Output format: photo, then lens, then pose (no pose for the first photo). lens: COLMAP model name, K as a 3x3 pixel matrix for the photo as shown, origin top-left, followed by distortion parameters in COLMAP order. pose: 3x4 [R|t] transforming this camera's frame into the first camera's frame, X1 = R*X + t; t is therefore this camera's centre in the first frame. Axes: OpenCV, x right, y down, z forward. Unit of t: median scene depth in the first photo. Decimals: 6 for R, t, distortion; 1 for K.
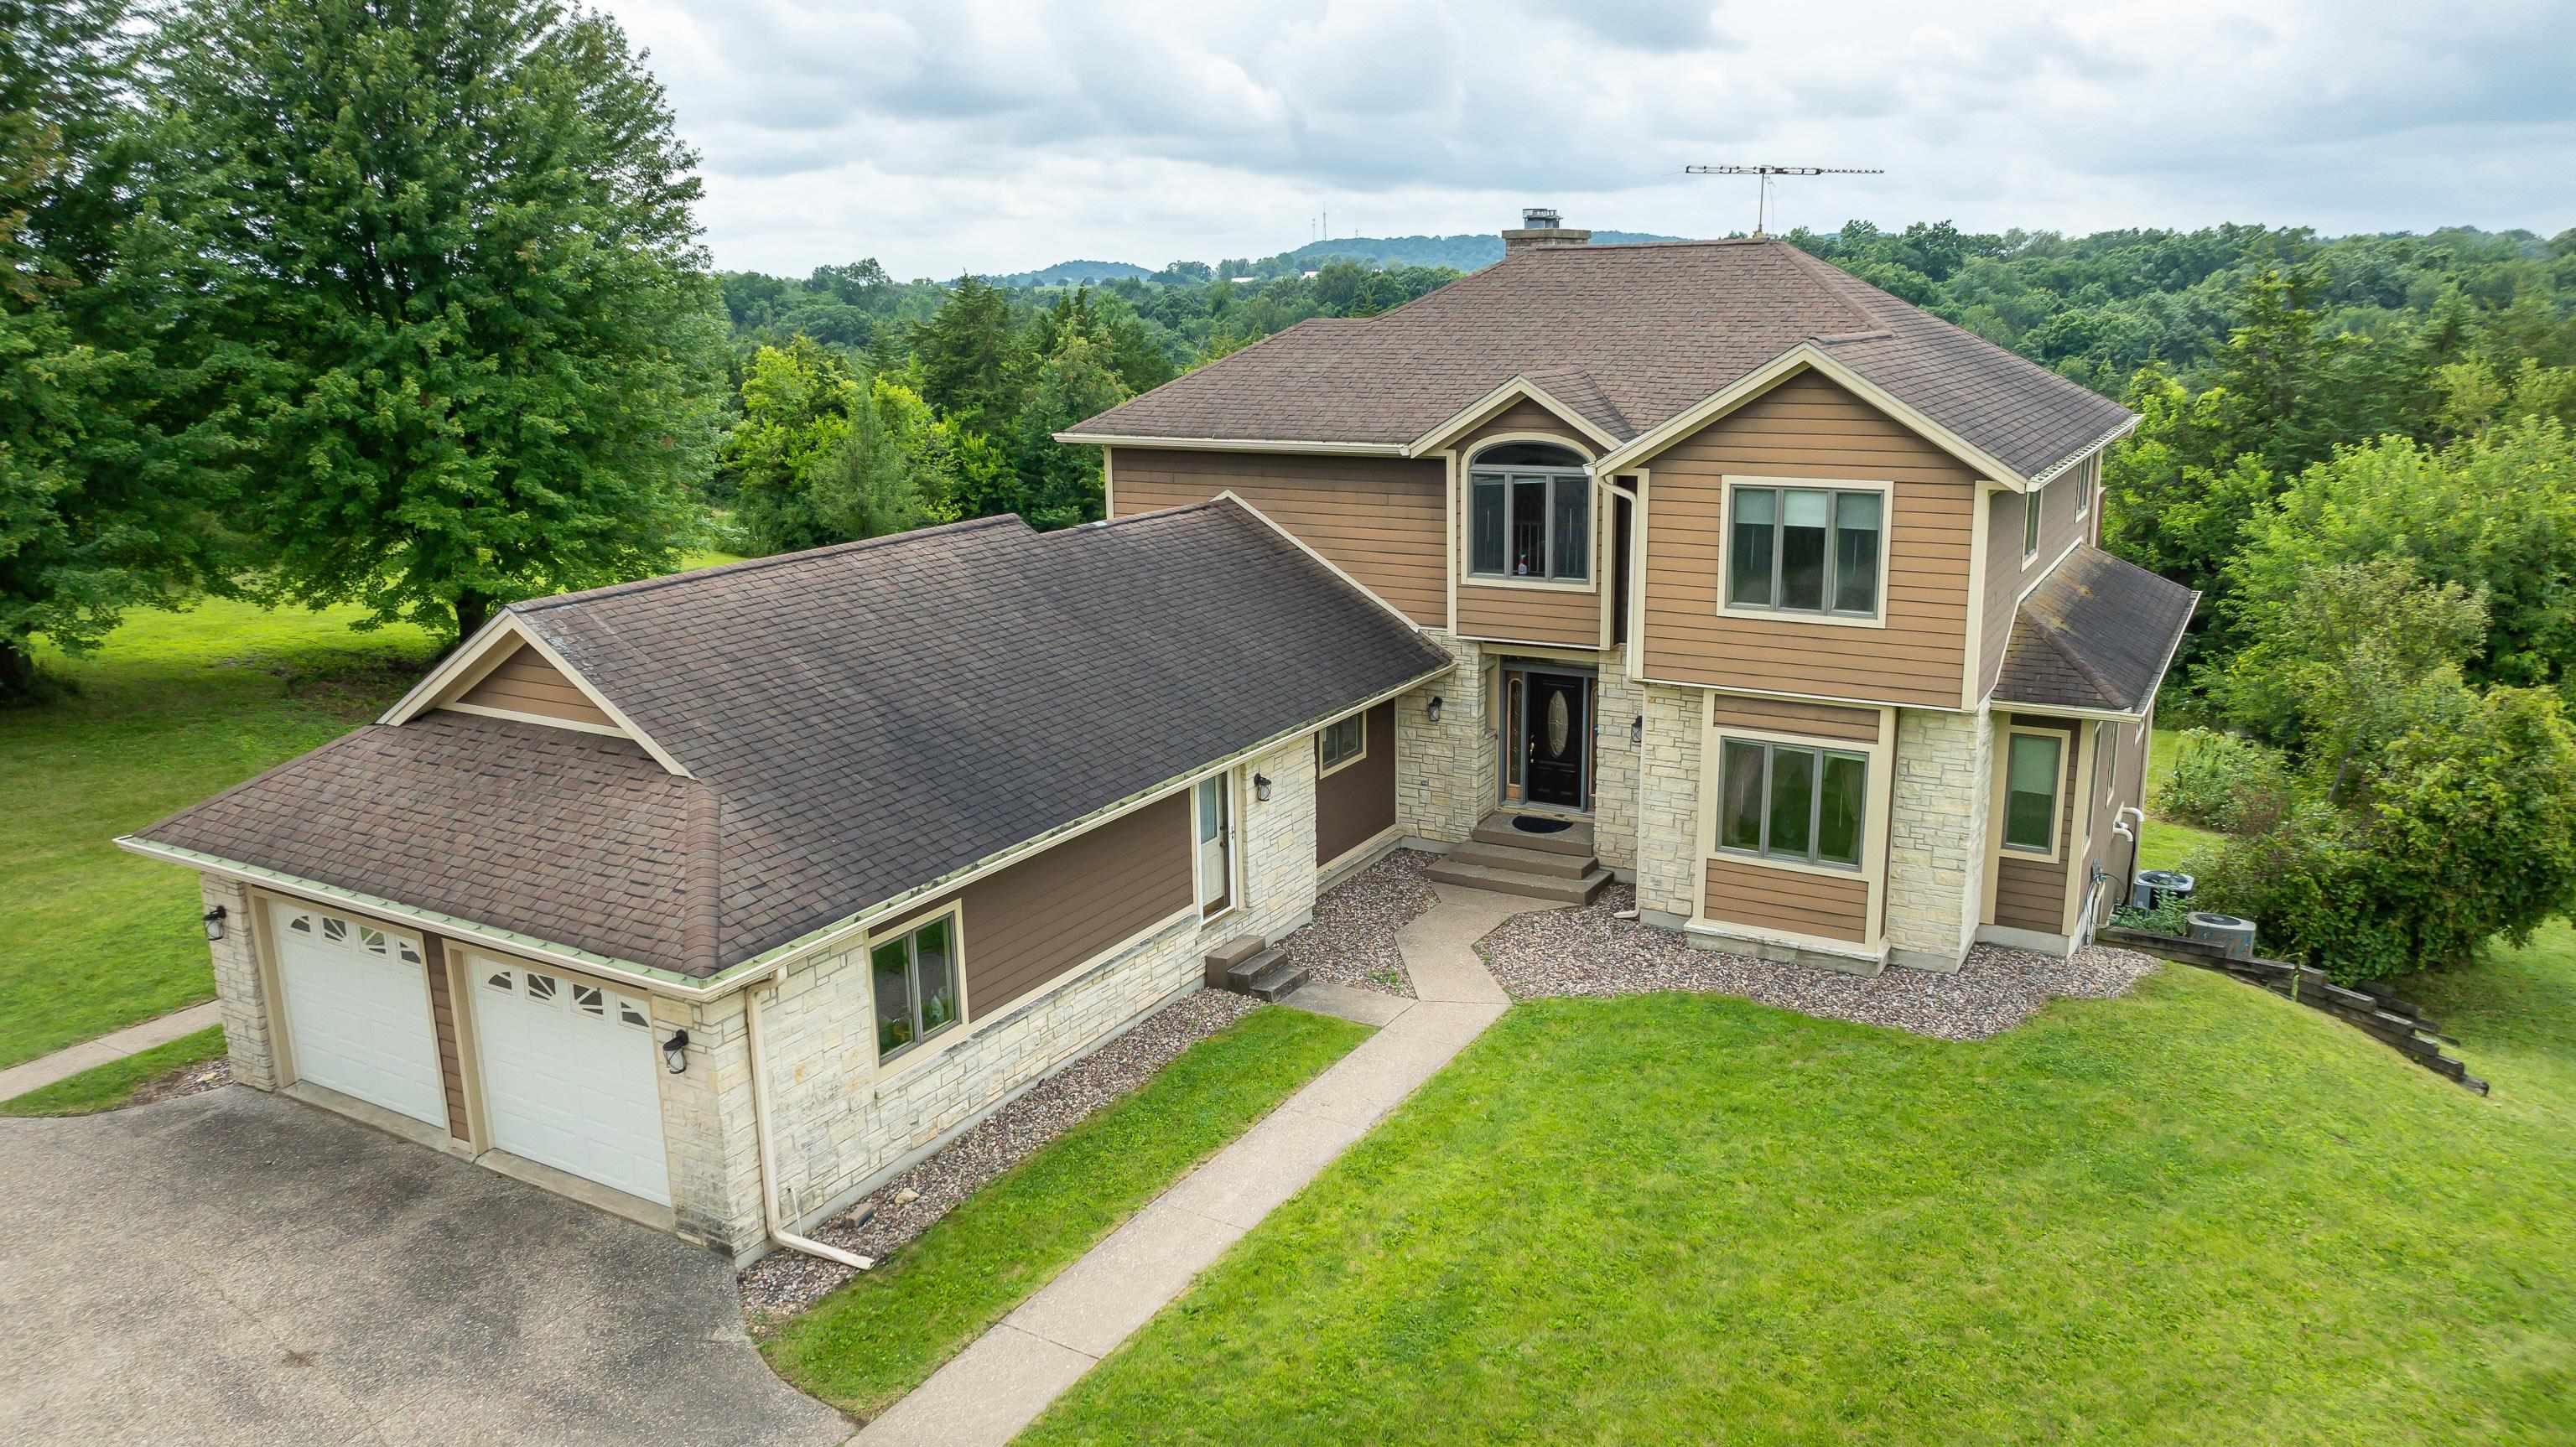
lens RADIAL K [[1814.4, 0, 1288.0], [0, 1814.4, 723.5], [0, 0, 1]] dist [-0.037832, 0.042660]
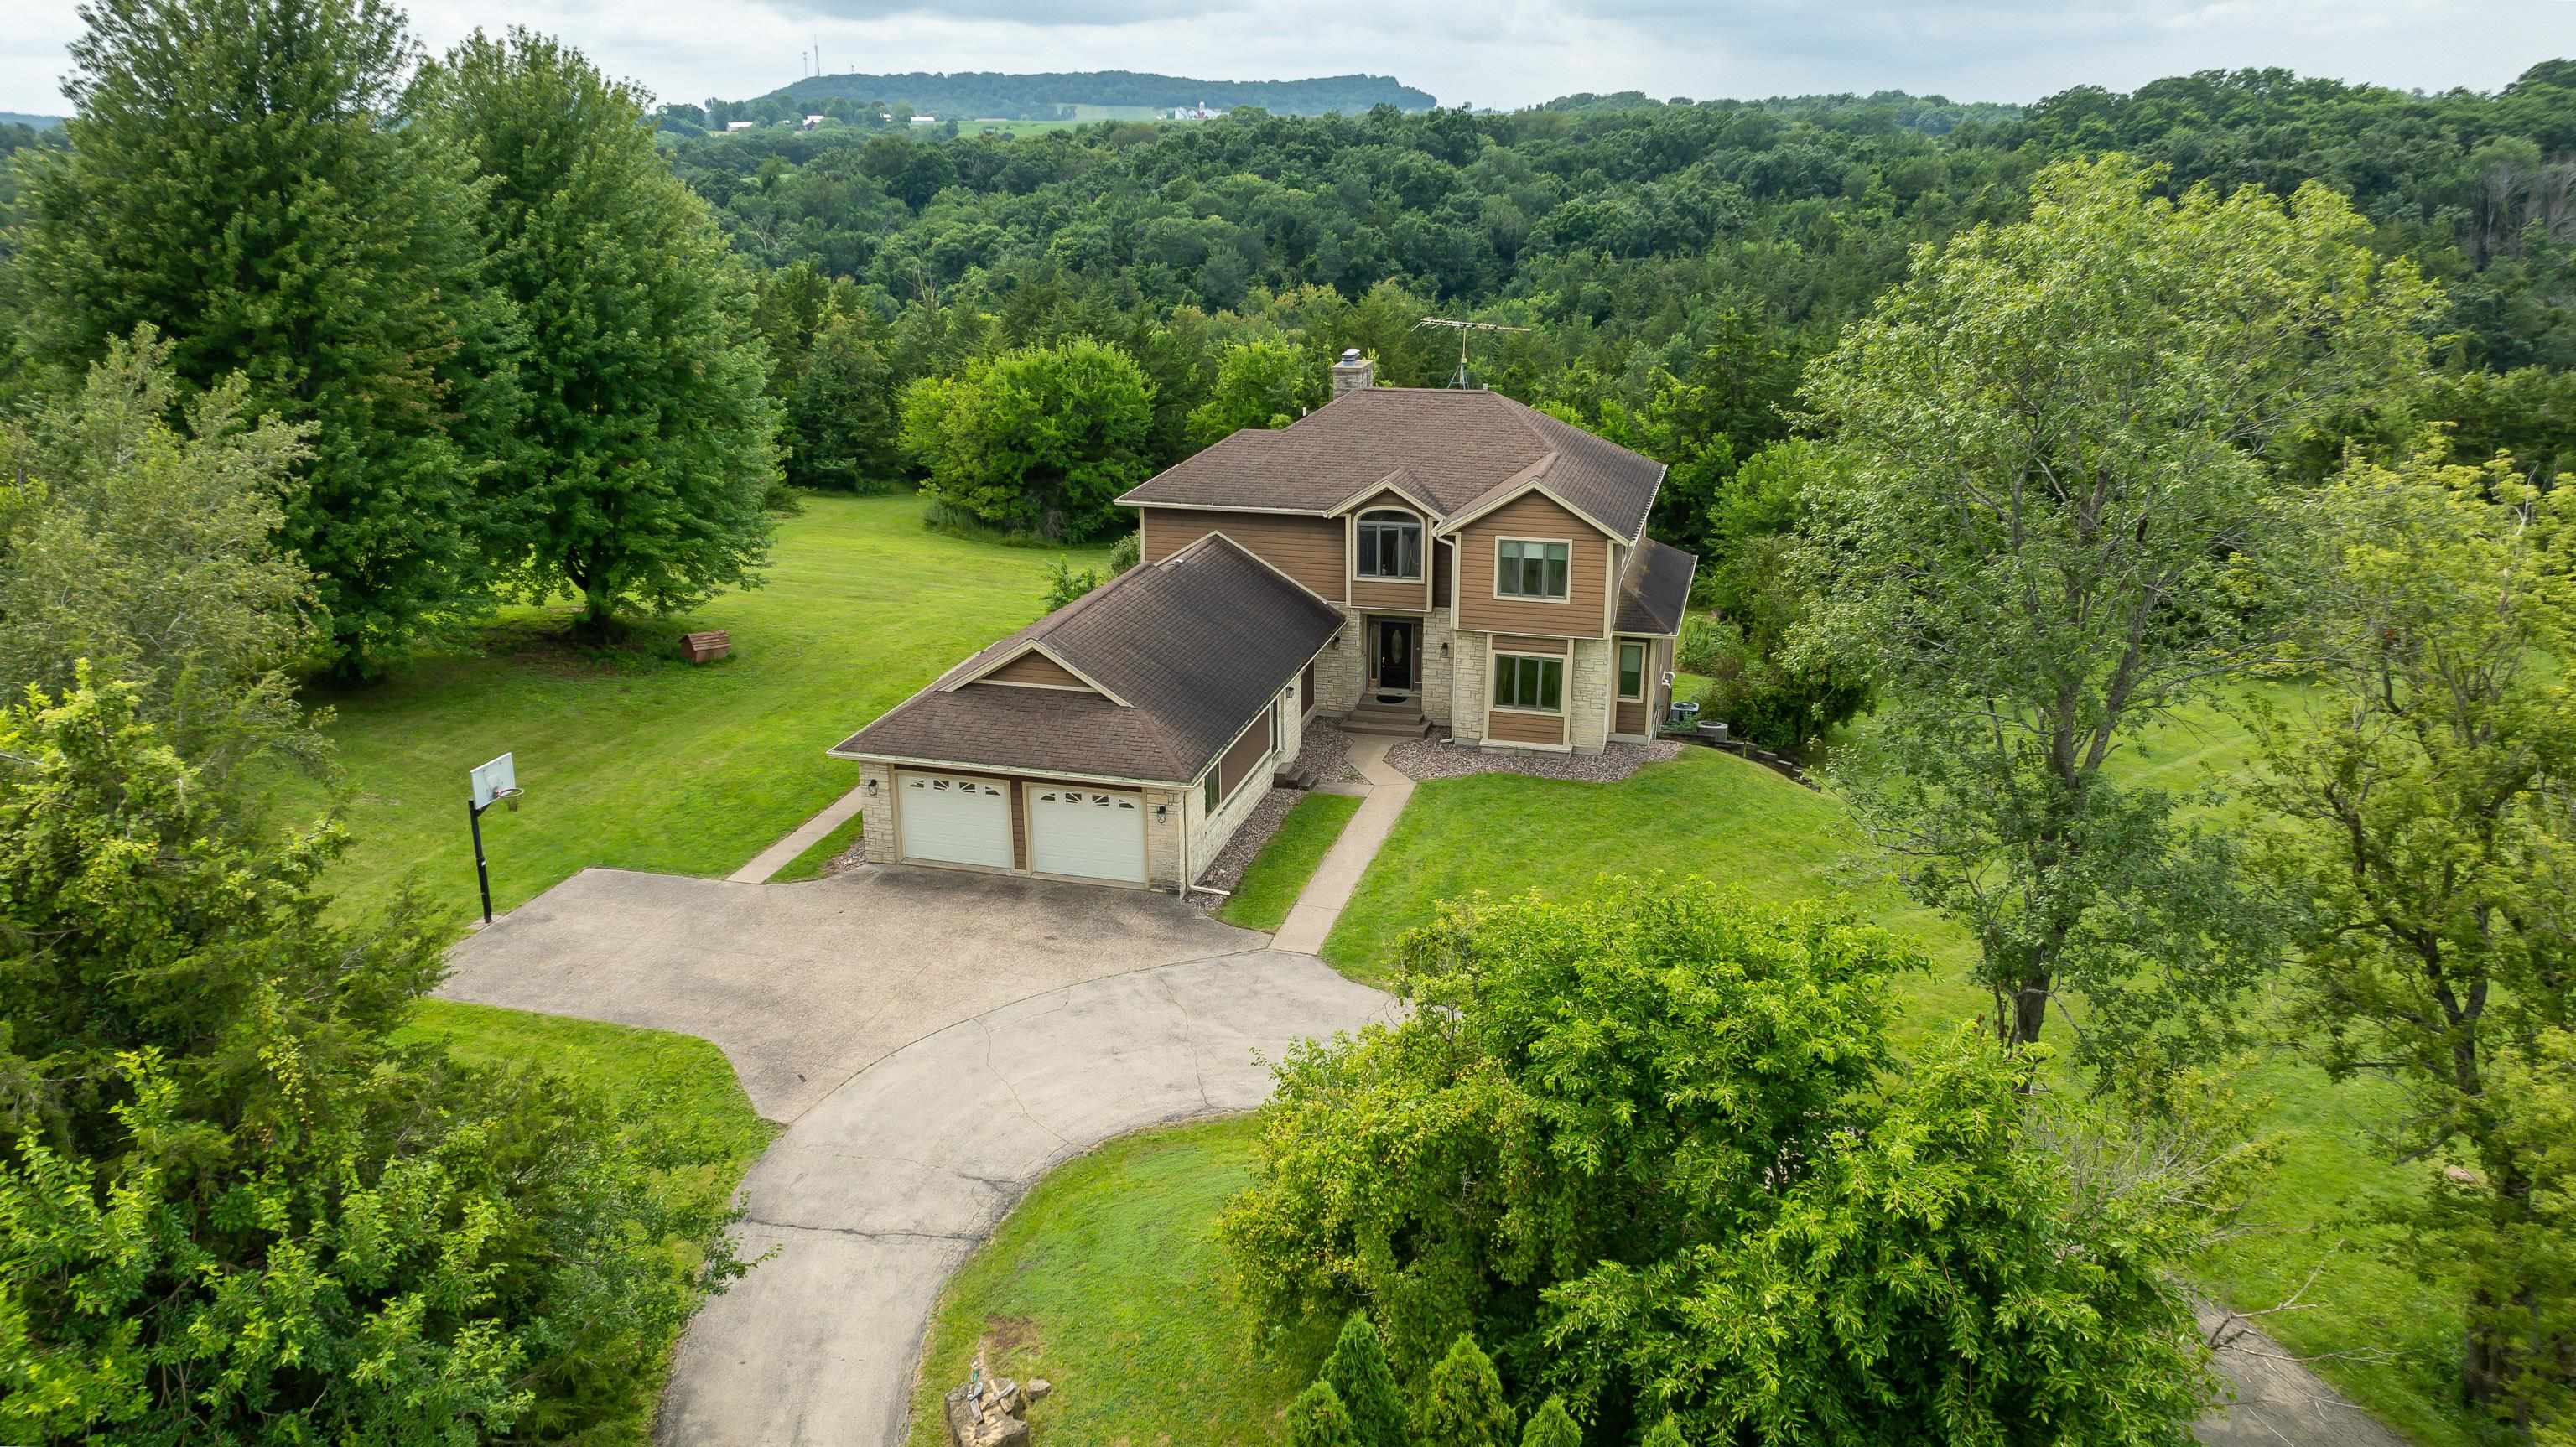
lens RADIAL K [[1814.4, 0, 1288.0], [0, 1814.4, 723.5], [0, 0, 1]] dist [-0.037832, 0.042660]
pose [[0.967771, -0.068662, 0.242289, -0.499502], [0.049882, 0.995315, 0.082821, -0.096161], [-0.246841, -0.068066, 0.966663, -0.973044]]
